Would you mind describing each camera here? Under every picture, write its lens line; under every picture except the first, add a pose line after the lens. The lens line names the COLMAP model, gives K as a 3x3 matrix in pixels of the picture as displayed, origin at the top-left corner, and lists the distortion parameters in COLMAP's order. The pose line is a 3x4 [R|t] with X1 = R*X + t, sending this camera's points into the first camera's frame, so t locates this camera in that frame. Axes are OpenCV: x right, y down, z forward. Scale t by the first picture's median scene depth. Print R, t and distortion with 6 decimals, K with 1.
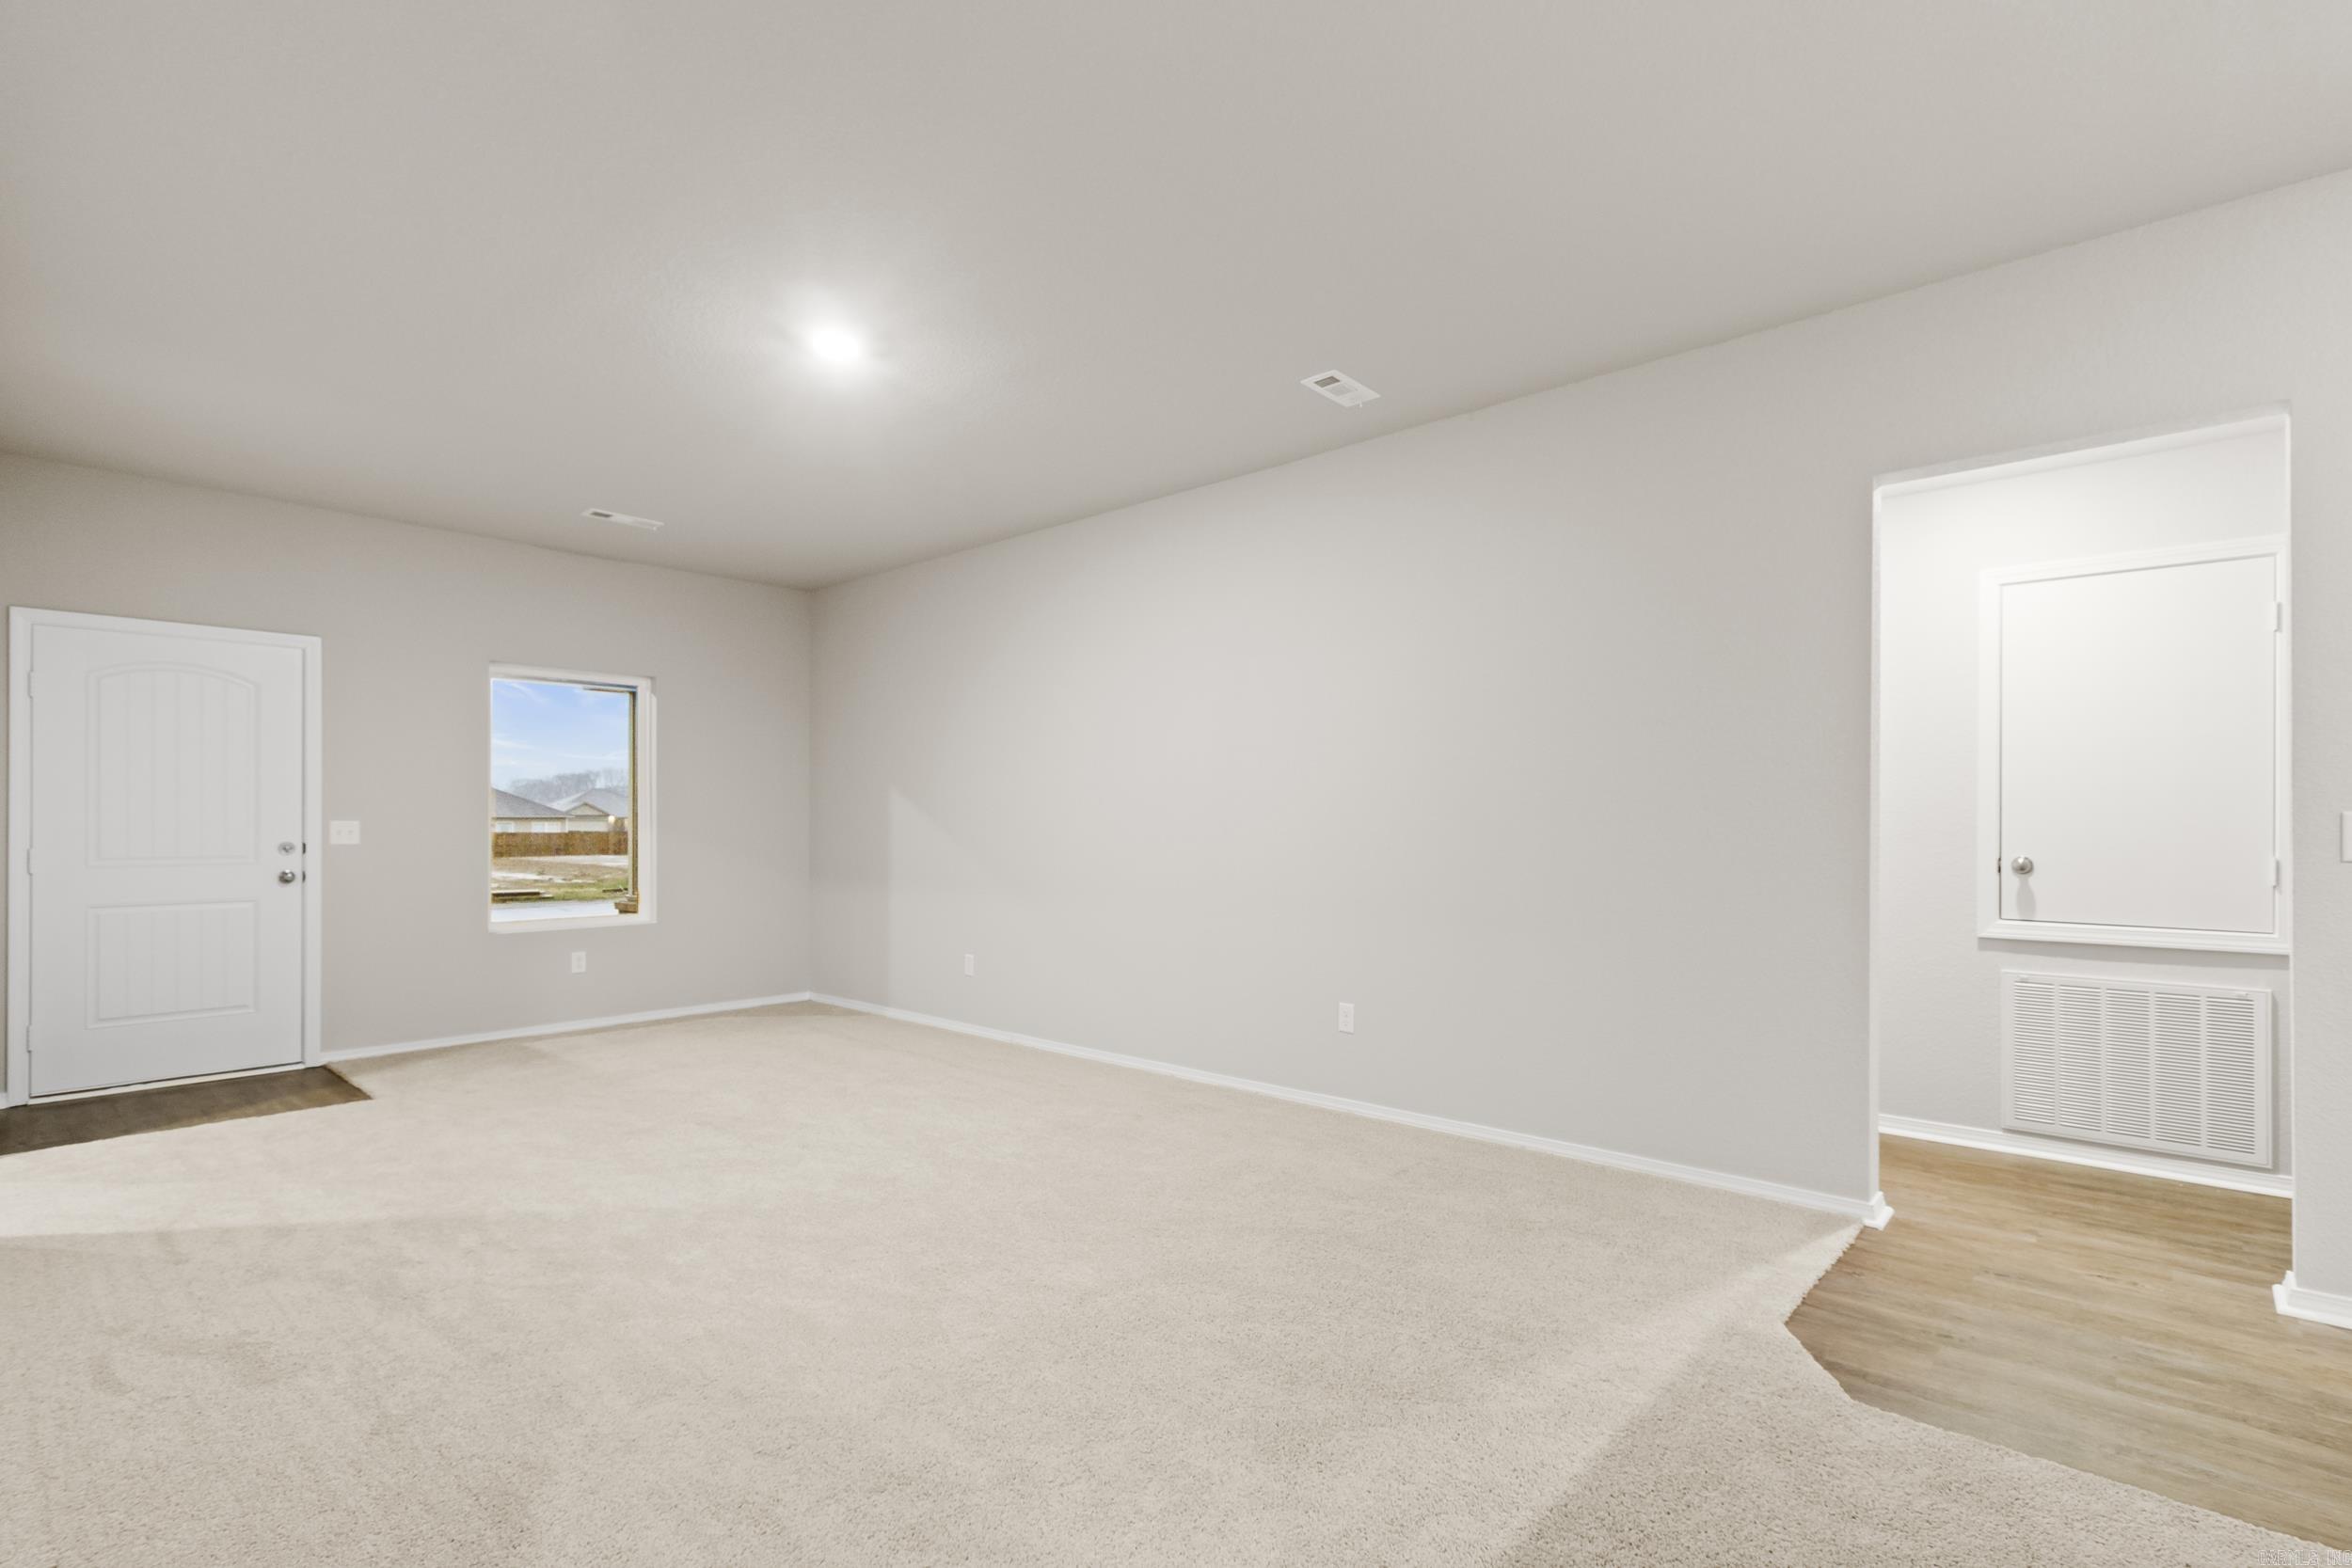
lens RADIAL K [[1089.5, 0, 1198.0], [0, 1089.5, 821.0], [0, 0, 1]] dist [0.003796, -0.000018]
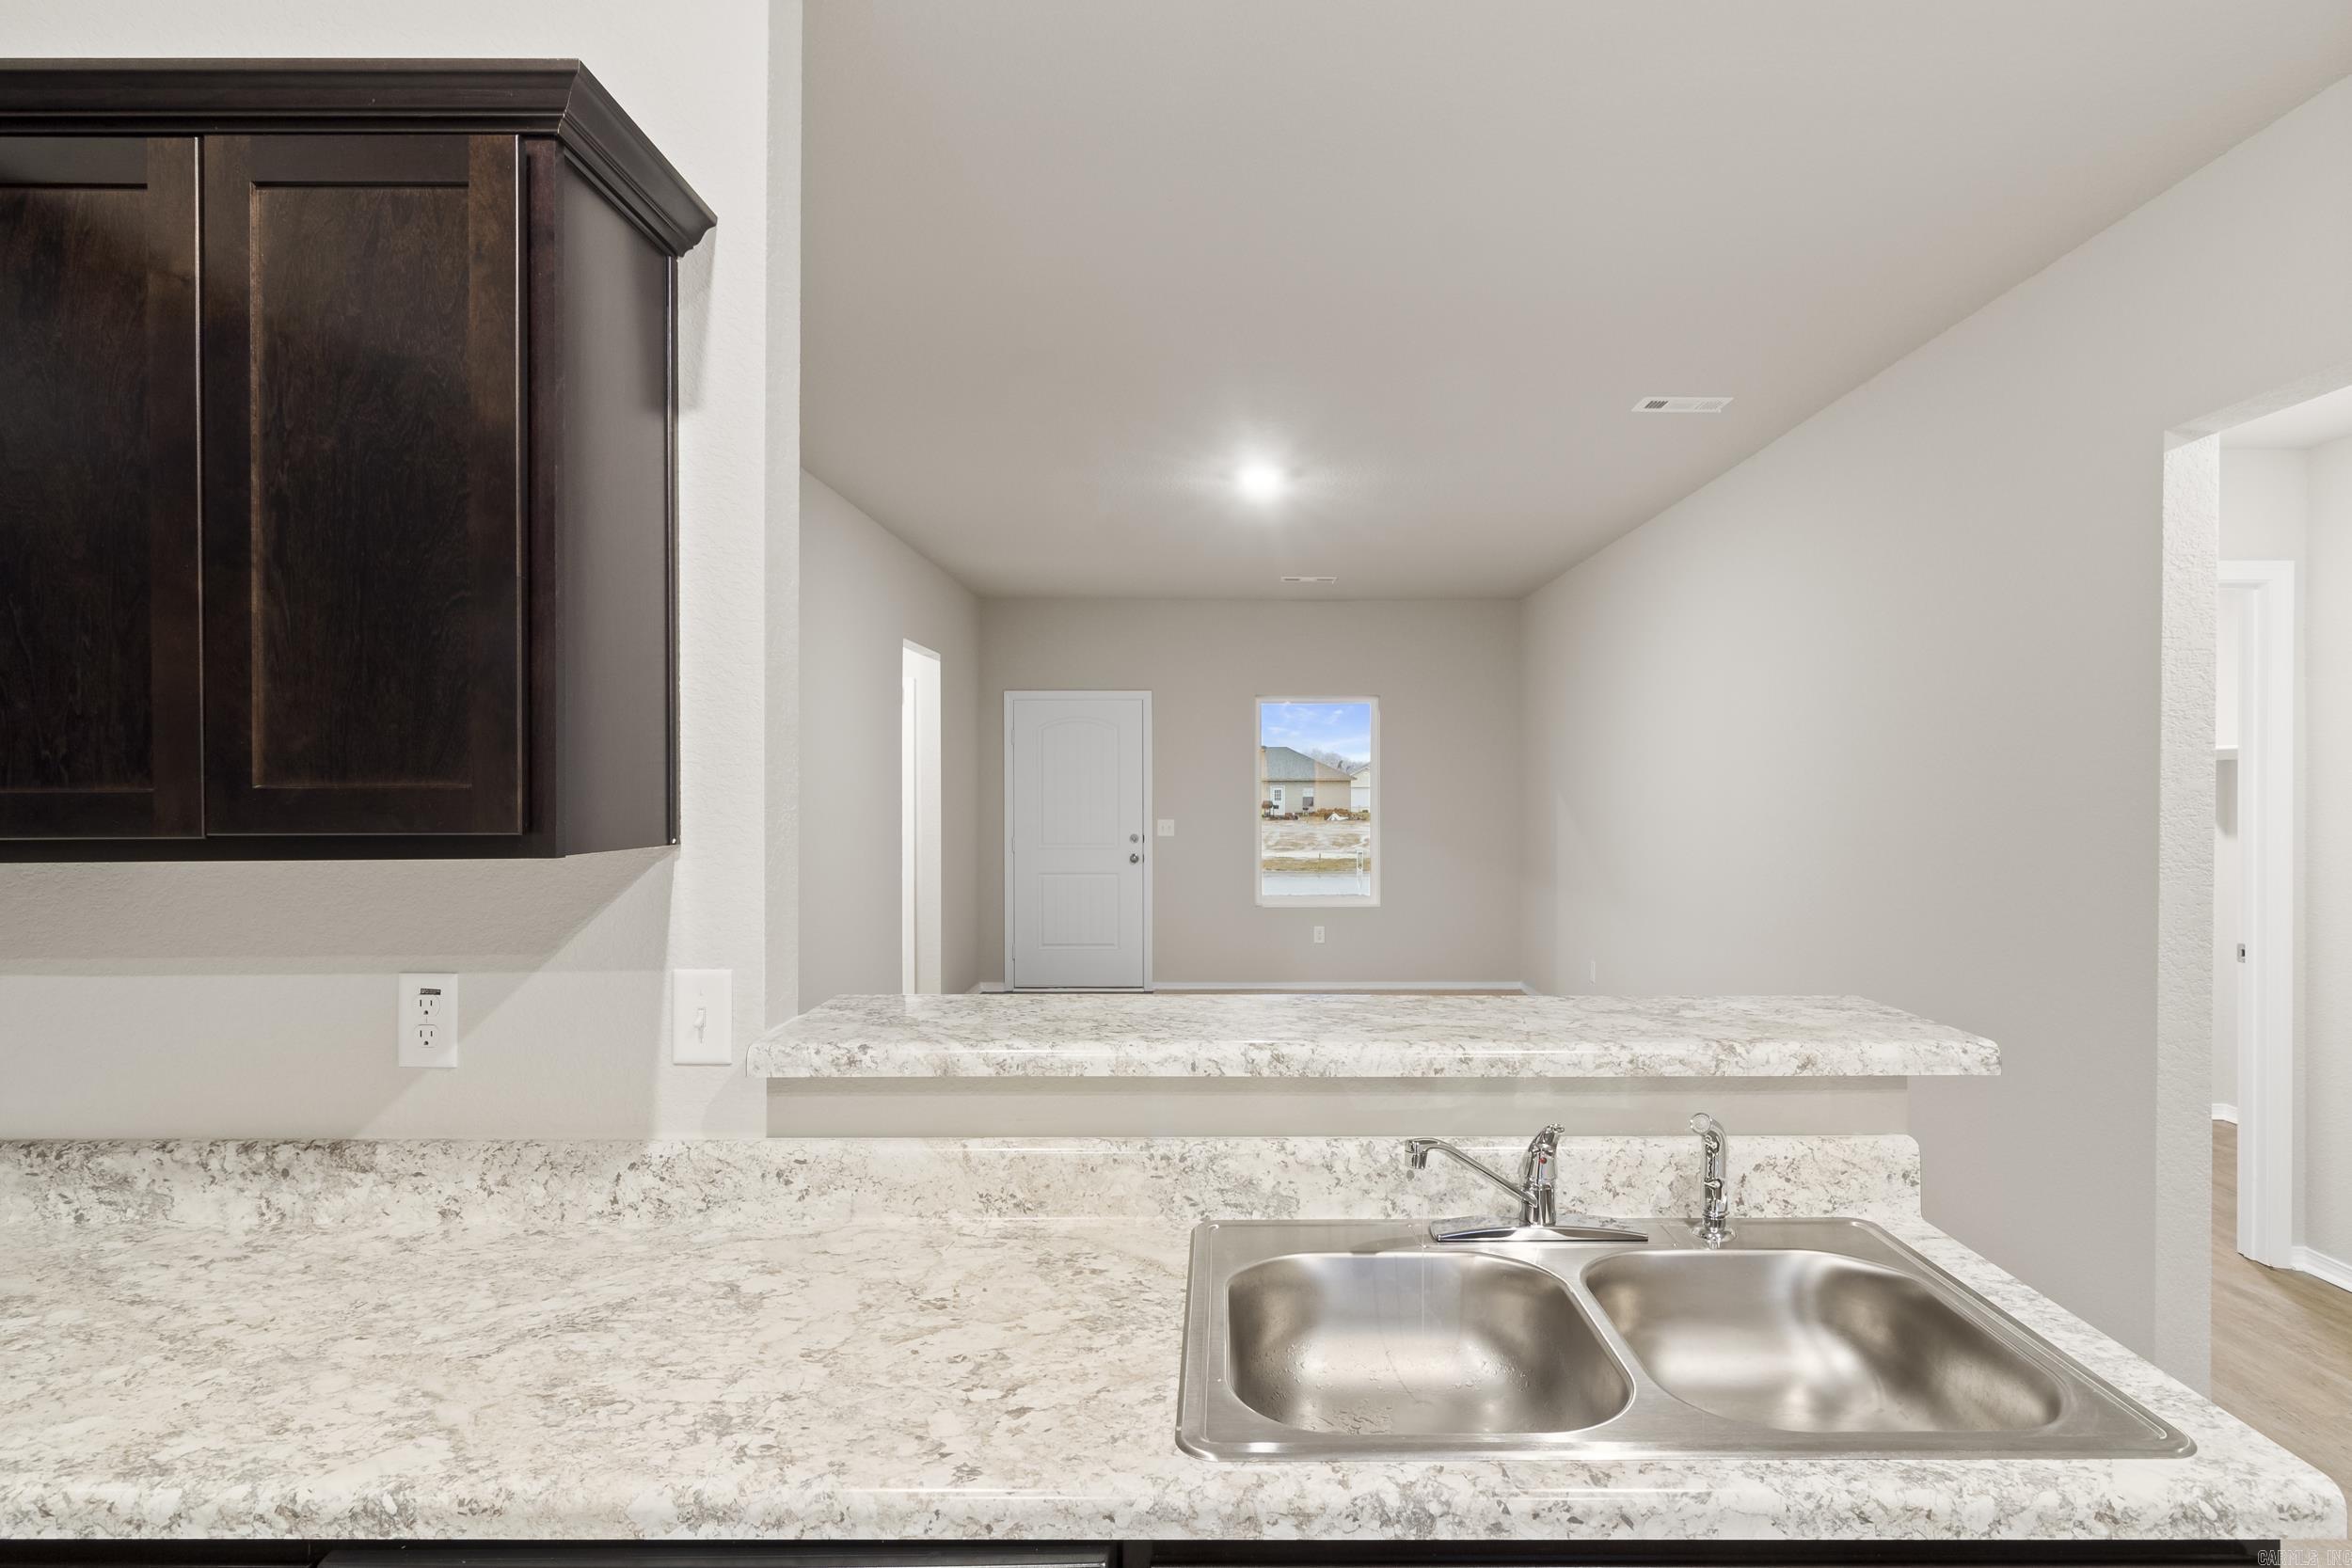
lens RADIAL K [[1282.2, 0, 1233.1], [0, 1282.2, 790.5], [0, 0, 1]] dist [-0.000774, 0.003177]
pose [[0.664221, 0.001942, -0.747534, 0.518176], [0.004951, 0.999963, 0.006998, -0.049266], [0.747520, -0.008349, 0.664187, -0.029795]]
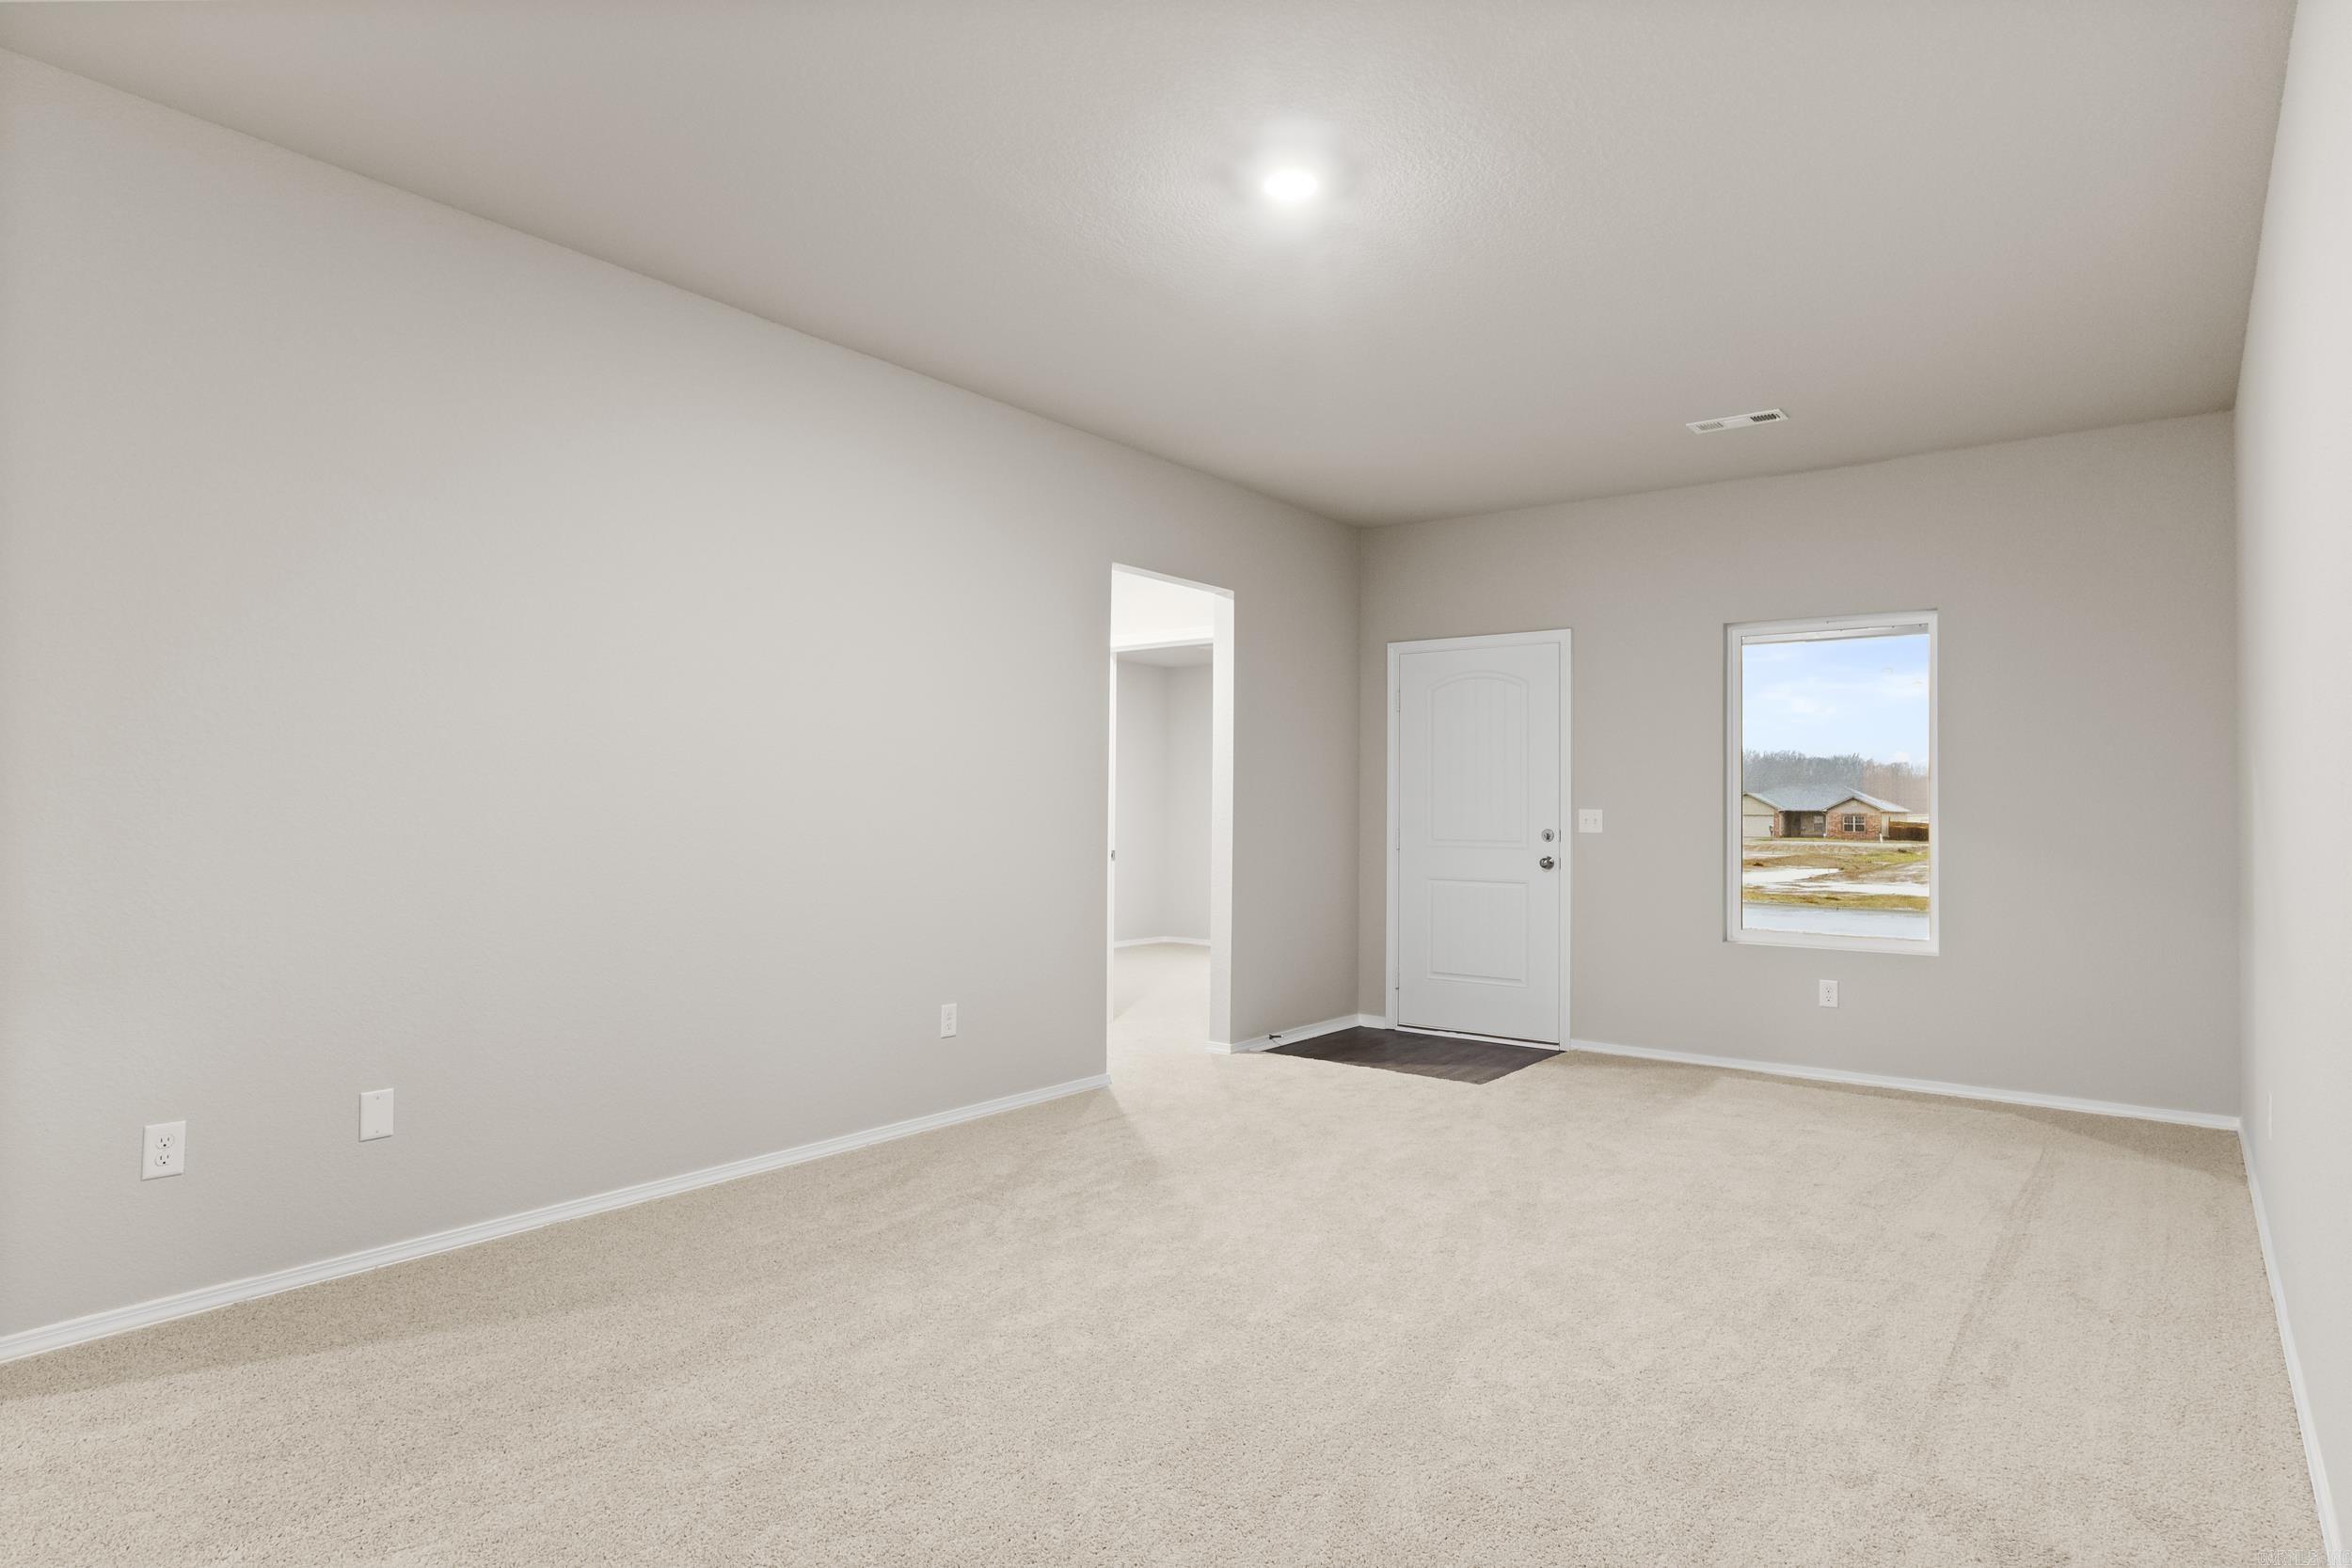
lens RADIAL K [[1282.2, 0, 1204.7], [0, 1282.2, 793.5], [0, 0, 1]] dist [-0.000774, 0.003177]
pose [[0.074522, -0.014584, -0.997113, 0.358954], [-0.006478, 0.999865, -0.015109, 0.005524], [0.997198, 0.007585, 0.074417, 0.576735]]
